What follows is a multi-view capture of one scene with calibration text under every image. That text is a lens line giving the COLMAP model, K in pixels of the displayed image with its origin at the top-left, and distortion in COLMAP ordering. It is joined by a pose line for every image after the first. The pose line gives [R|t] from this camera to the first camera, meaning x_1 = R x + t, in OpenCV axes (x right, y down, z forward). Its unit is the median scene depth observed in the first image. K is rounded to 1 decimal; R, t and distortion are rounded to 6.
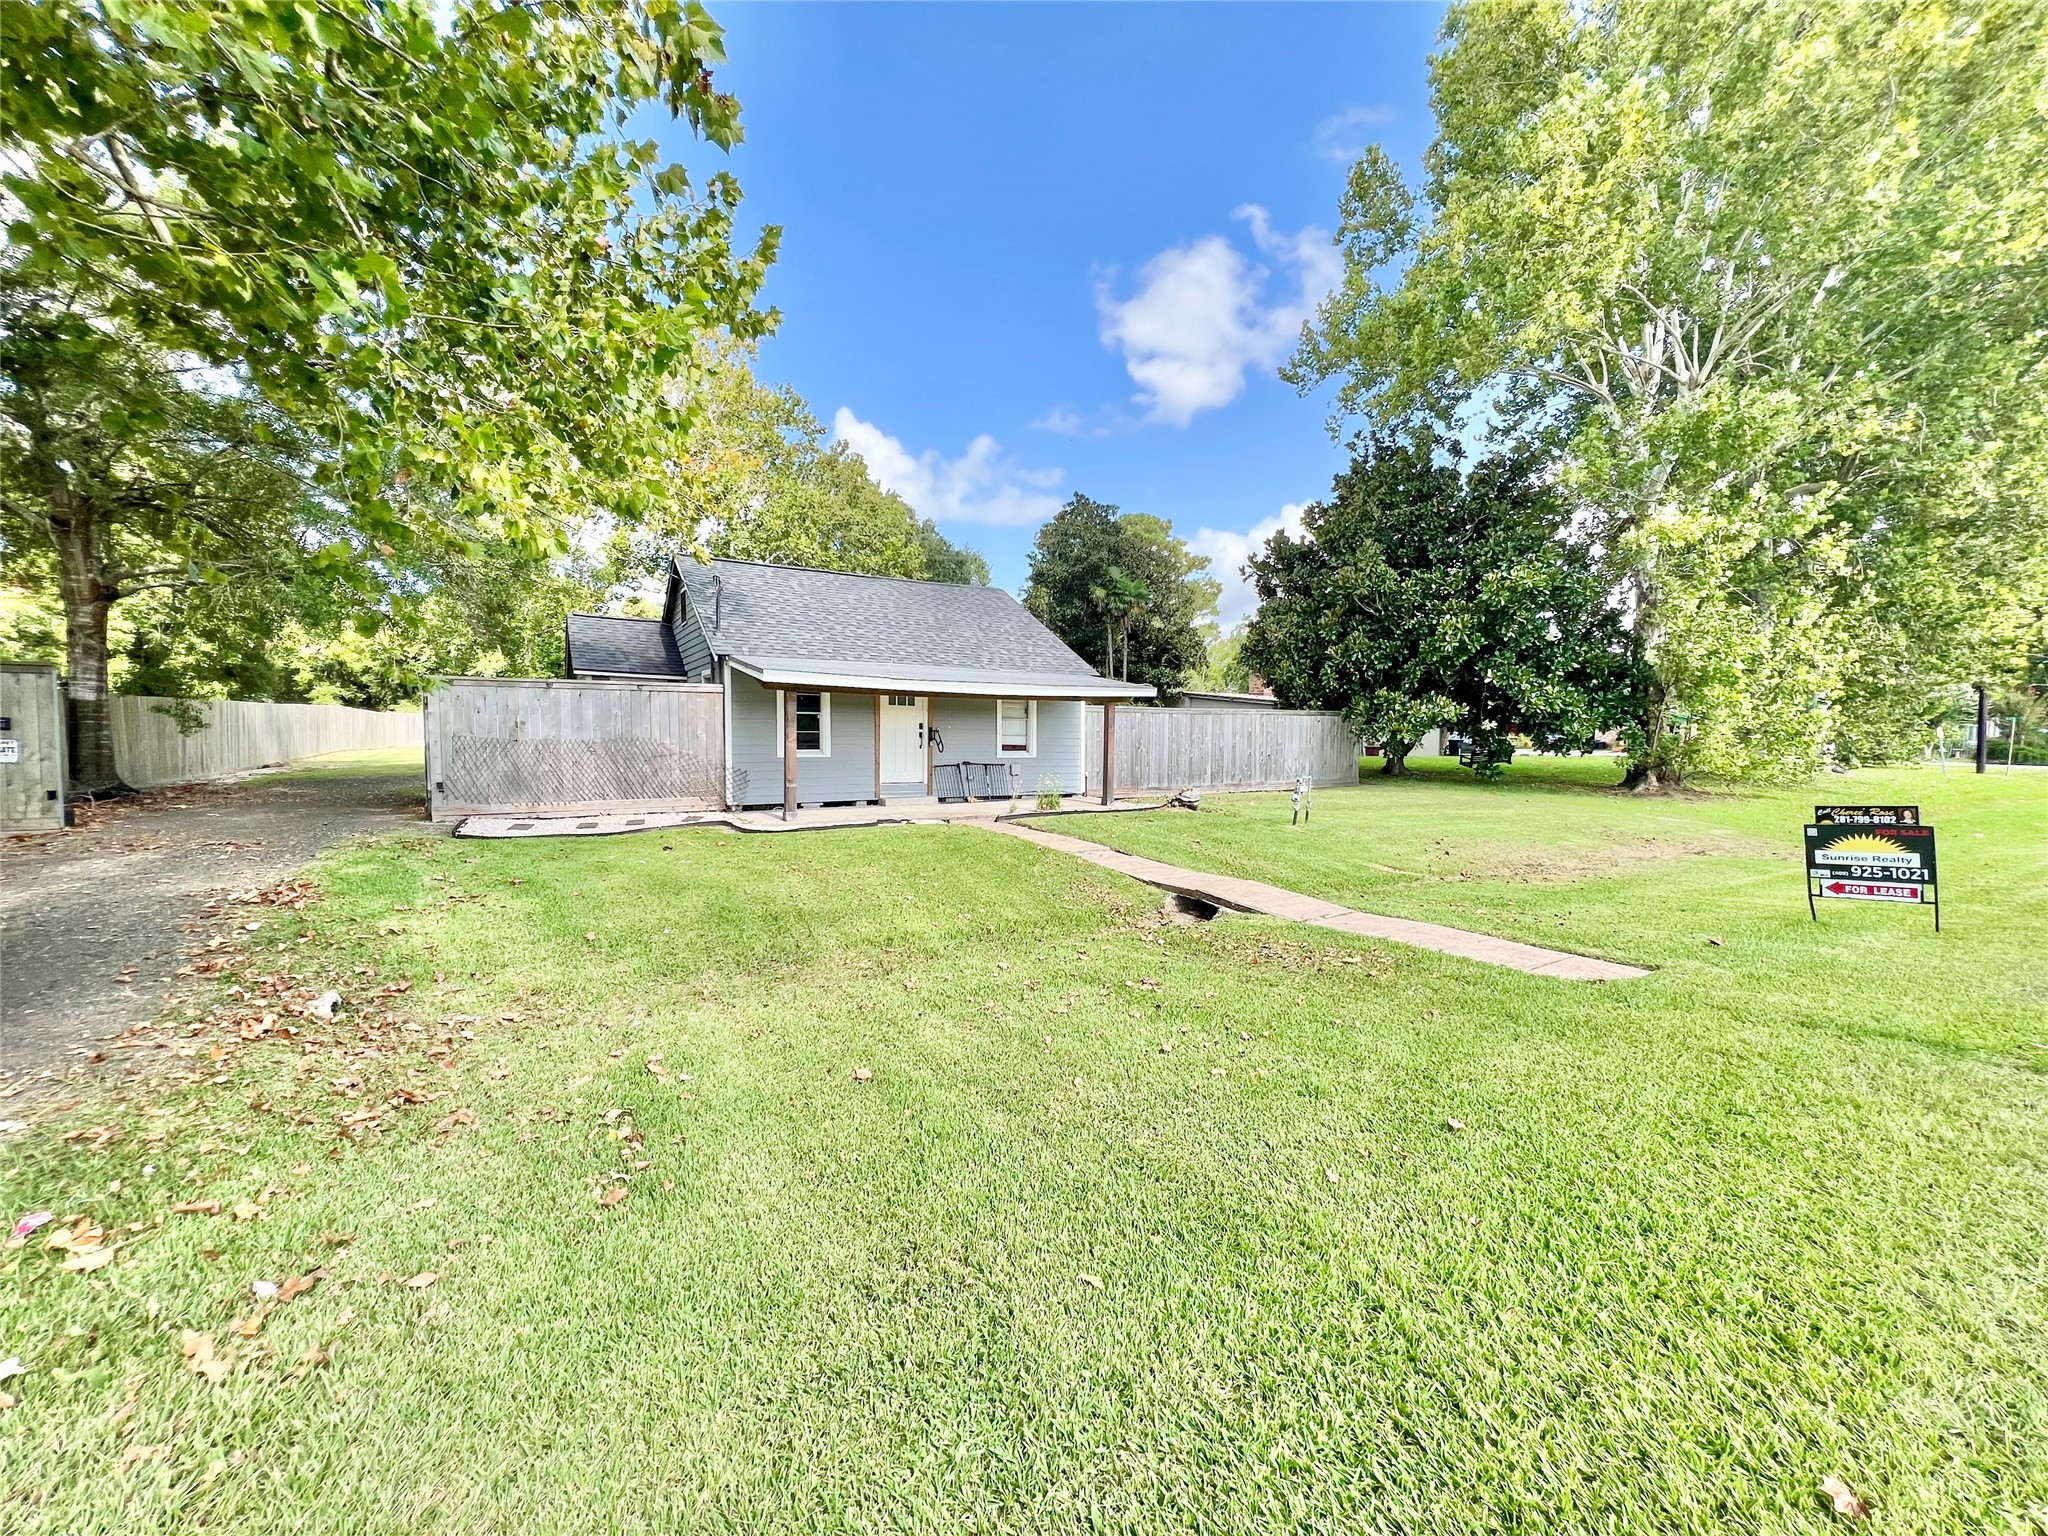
lens RADIAL K [[829.6, 0, 1030.7], [0, 829.6, 776.8], [0, 0, 1]] dist [0.000169, -0.000017]
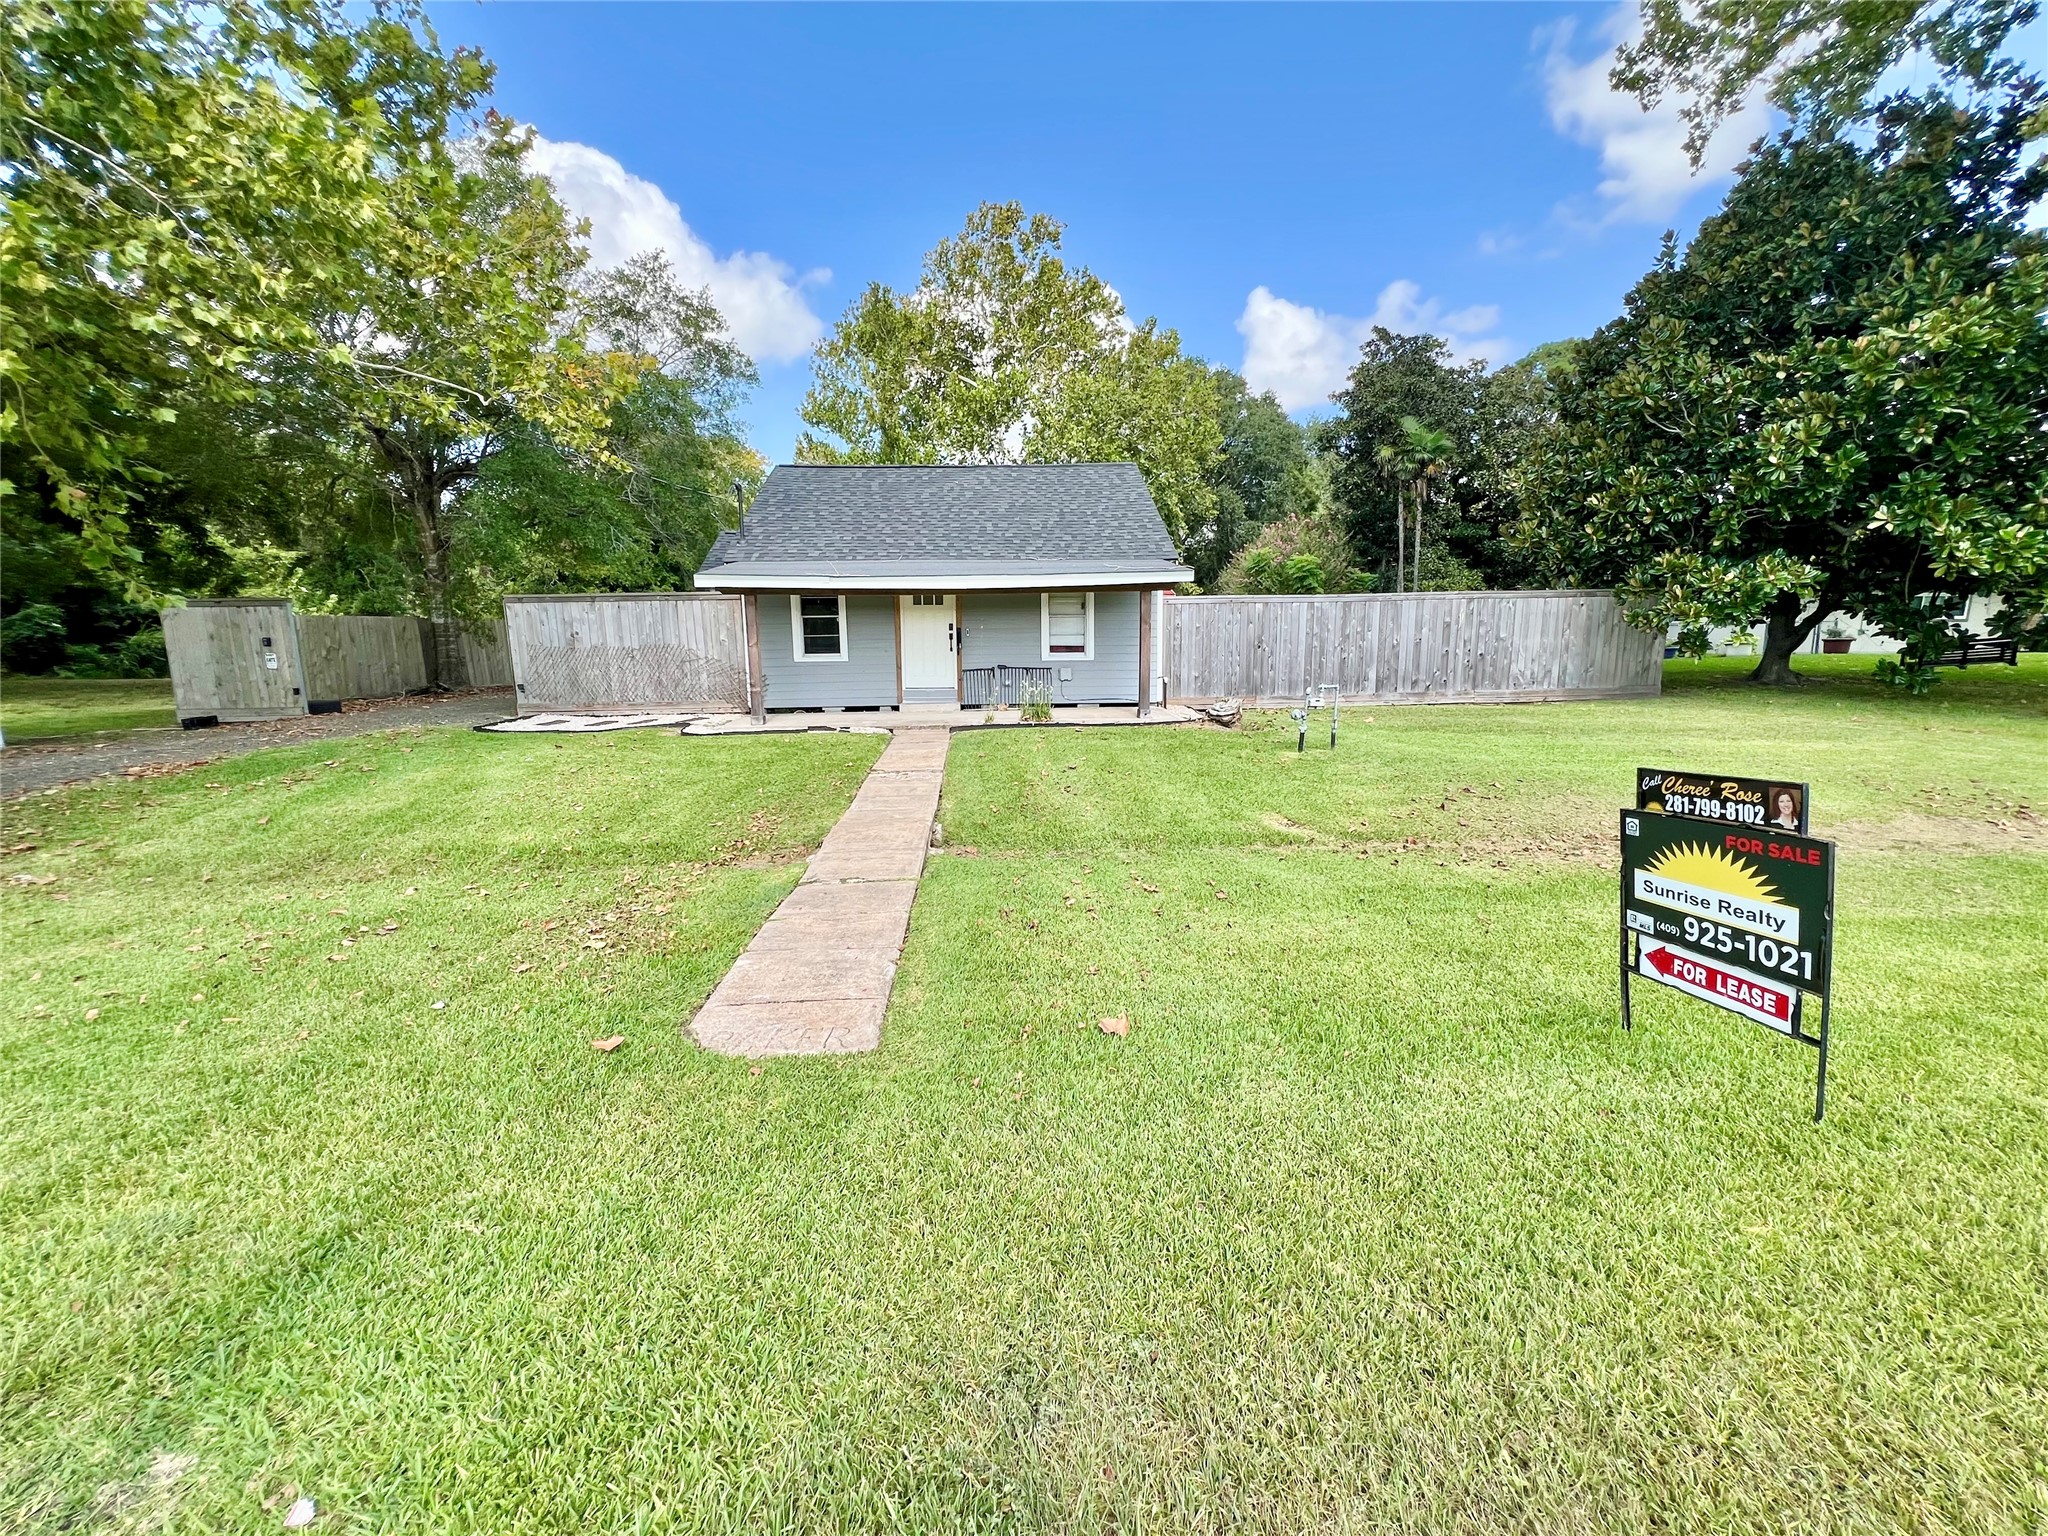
lens RADIAL K [[829.6, 0, 1024.6], [0, 829.6, 763.9], [0, 0, 1]] dist [0.000169, -0.000017]
pose [[0.872023, 0.054705, -0.486398, 0.422884], [-0.004637, 0.994613, 0.103551, -0.005091], [0.489442, -0.088043, 0.867580, 0.225467]]
